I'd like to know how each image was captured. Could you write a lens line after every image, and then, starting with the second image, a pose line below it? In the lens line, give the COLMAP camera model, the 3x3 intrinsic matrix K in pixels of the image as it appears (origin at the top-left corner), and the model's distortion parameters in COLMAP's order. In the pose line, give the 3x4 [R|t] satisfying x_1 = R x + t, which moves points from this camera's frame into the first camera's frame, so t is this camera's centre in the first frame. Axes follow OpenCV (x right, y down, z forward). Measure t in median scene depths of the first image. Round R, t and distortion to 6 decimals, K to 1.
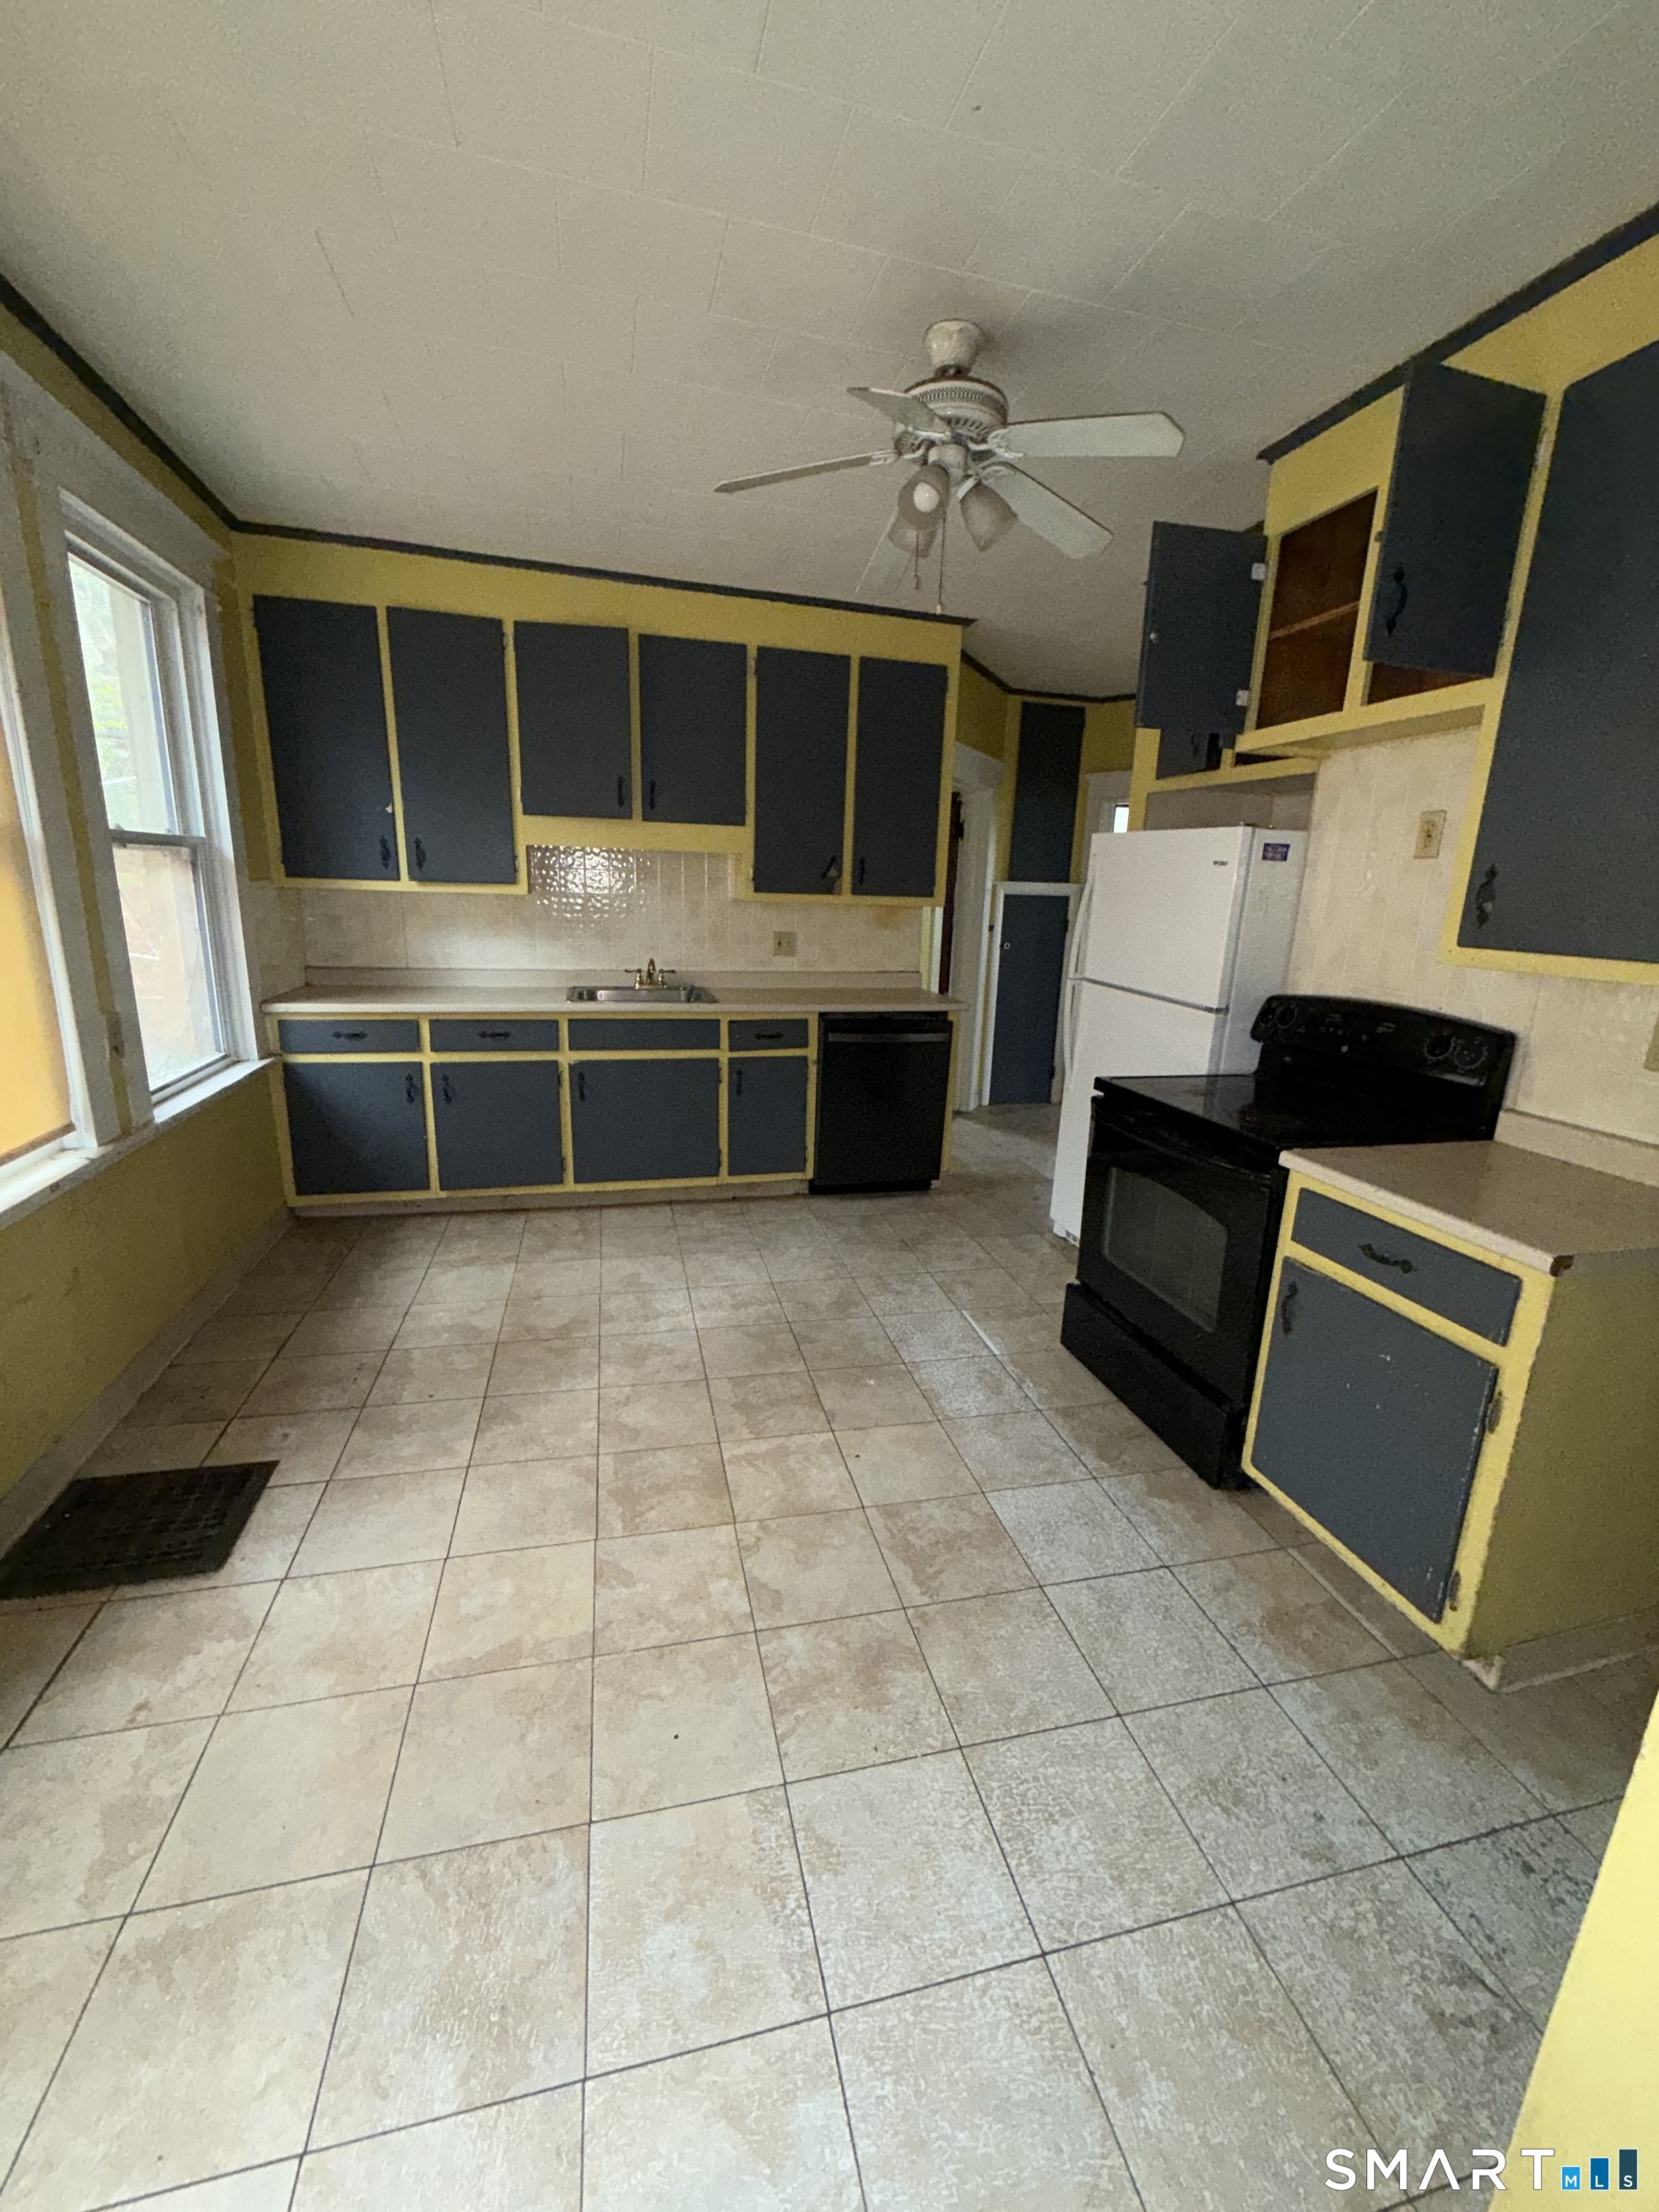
lens RADIAL K [[880.4, 0, 829.9], [0, 880.4, 1103.7], [0, 0, 1]] dist [-0.000520, -0.000081]
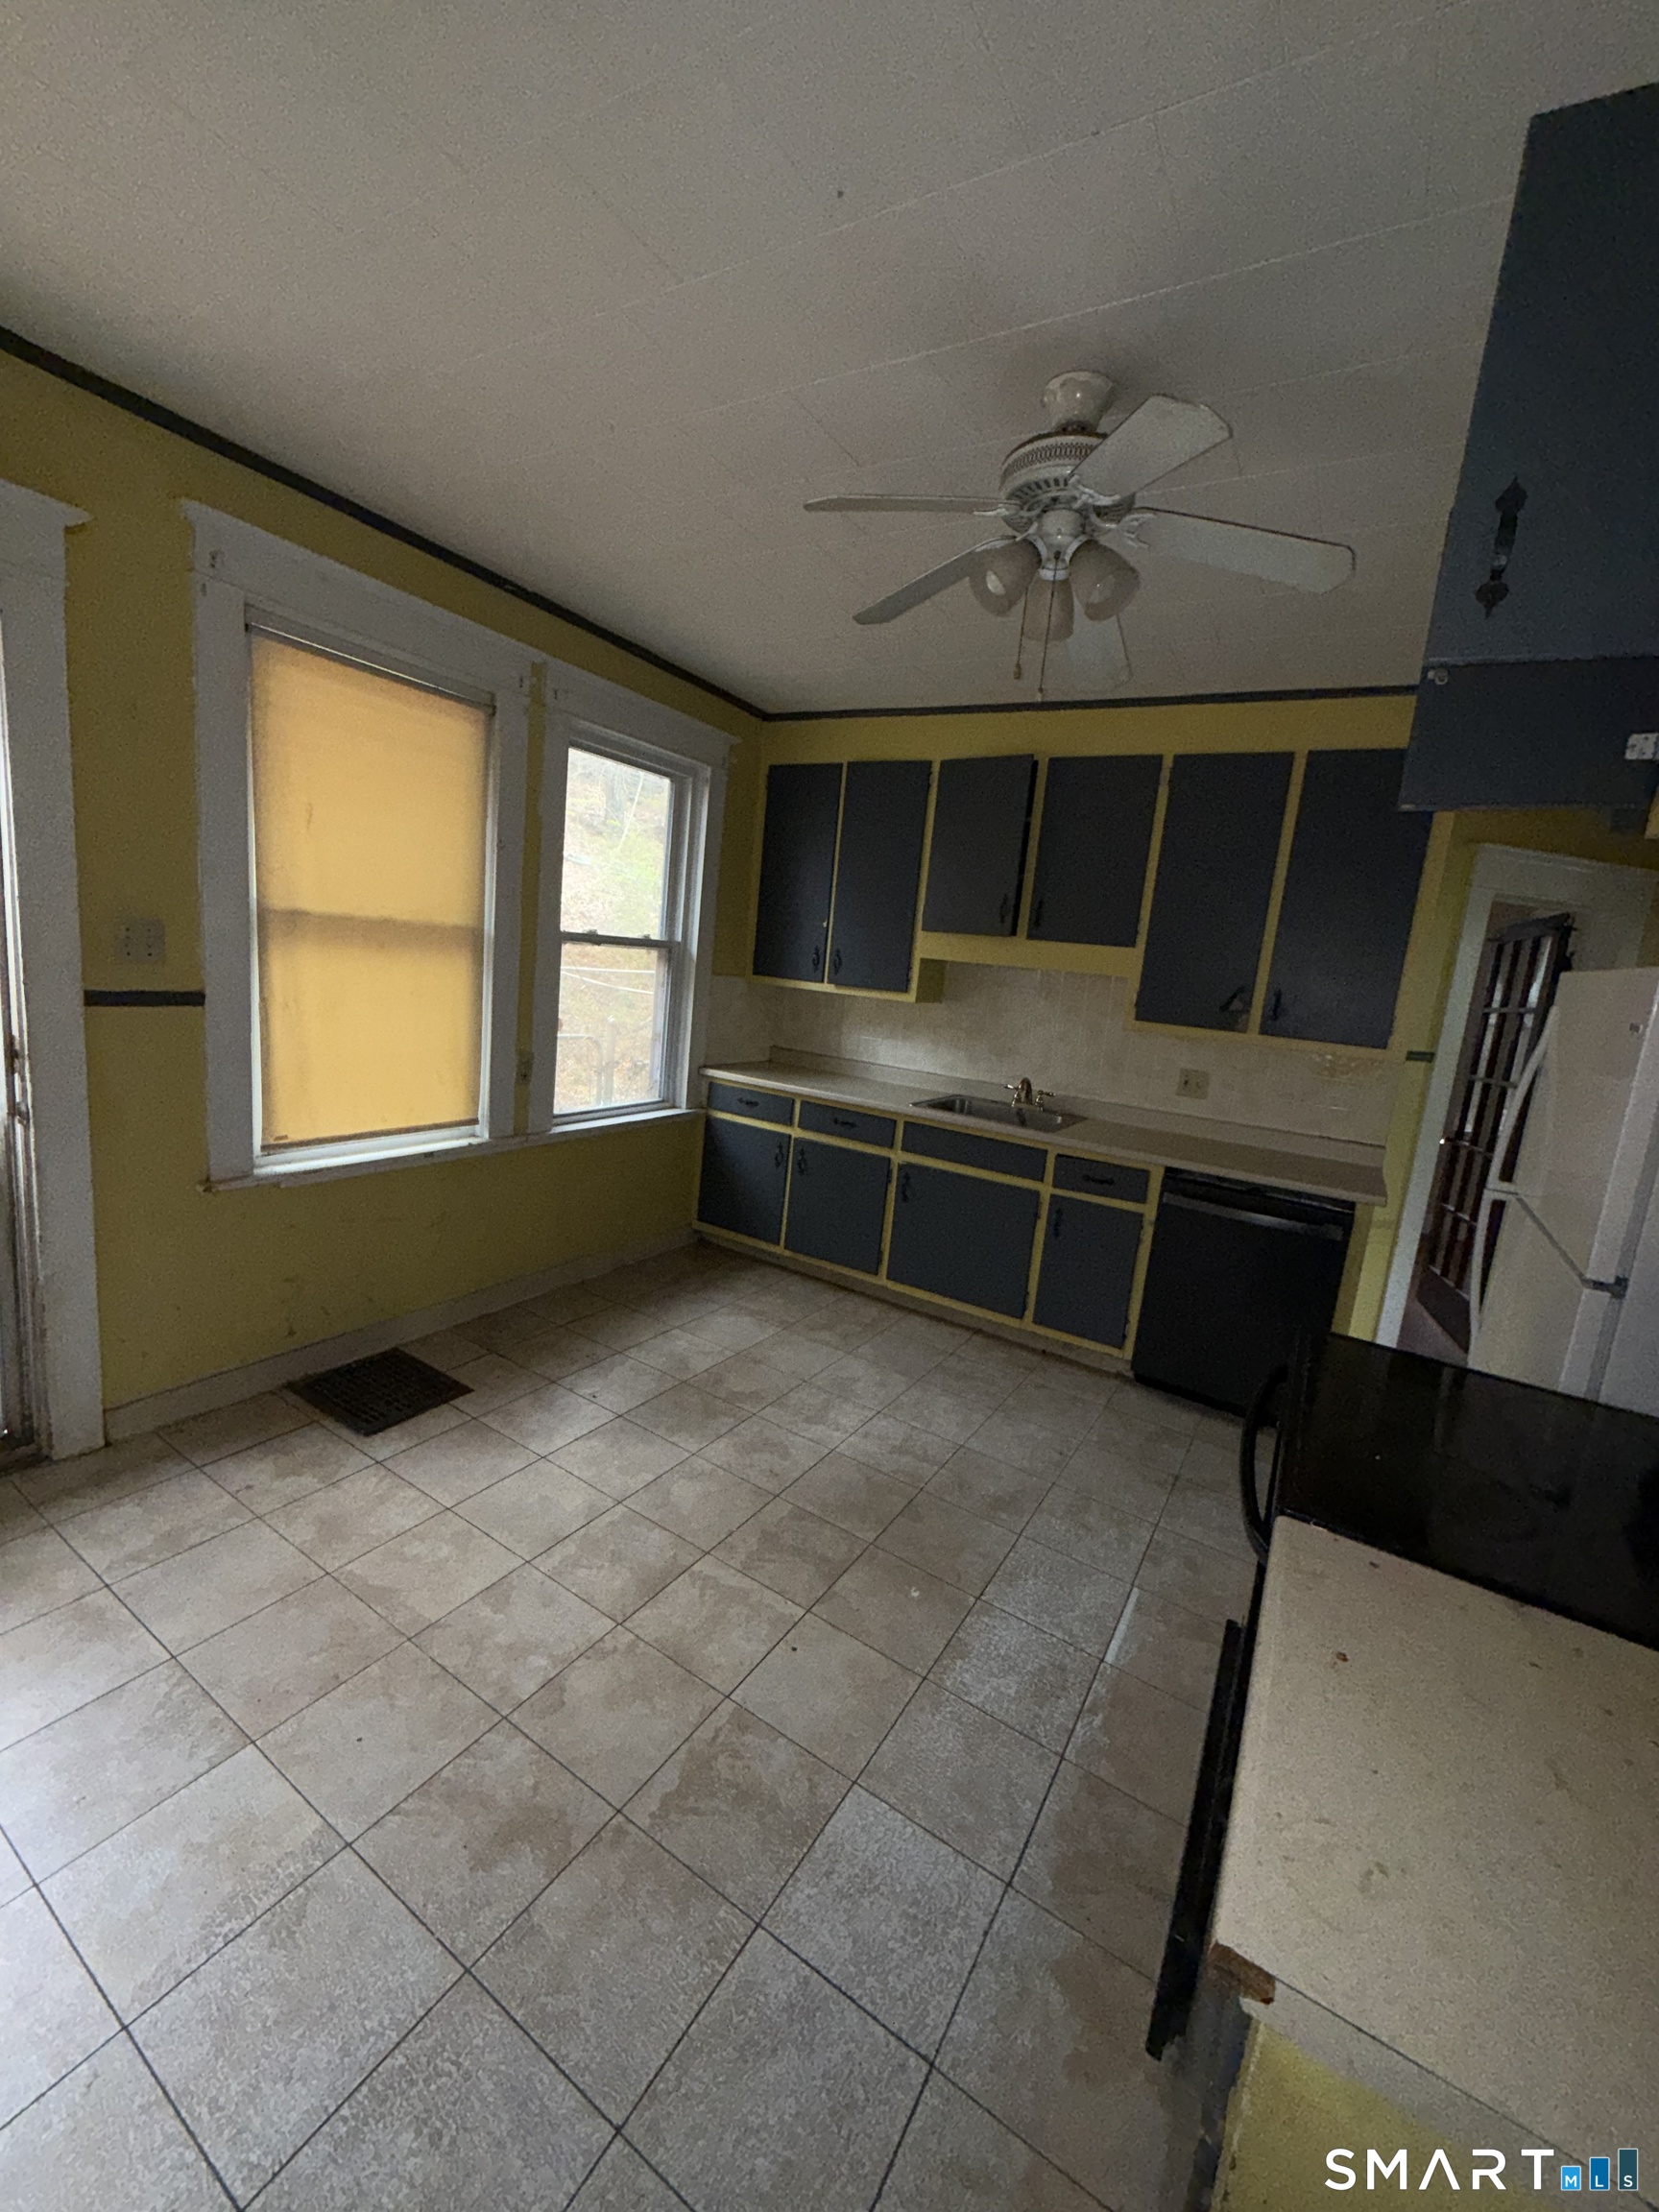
lens RADIAL K [[880.4, 0, 829.9], [0, 880.4, 1103.7], [0, 0, 1]] dist [-0.000520, -0.000081]
pose [[0.700025, 0.154279, -0.697254, 0.391013], [-0.244062, 0.969278, -0.030563, -0.067335], [0.671118, 0.191568, 0.716172, 0.208094]]
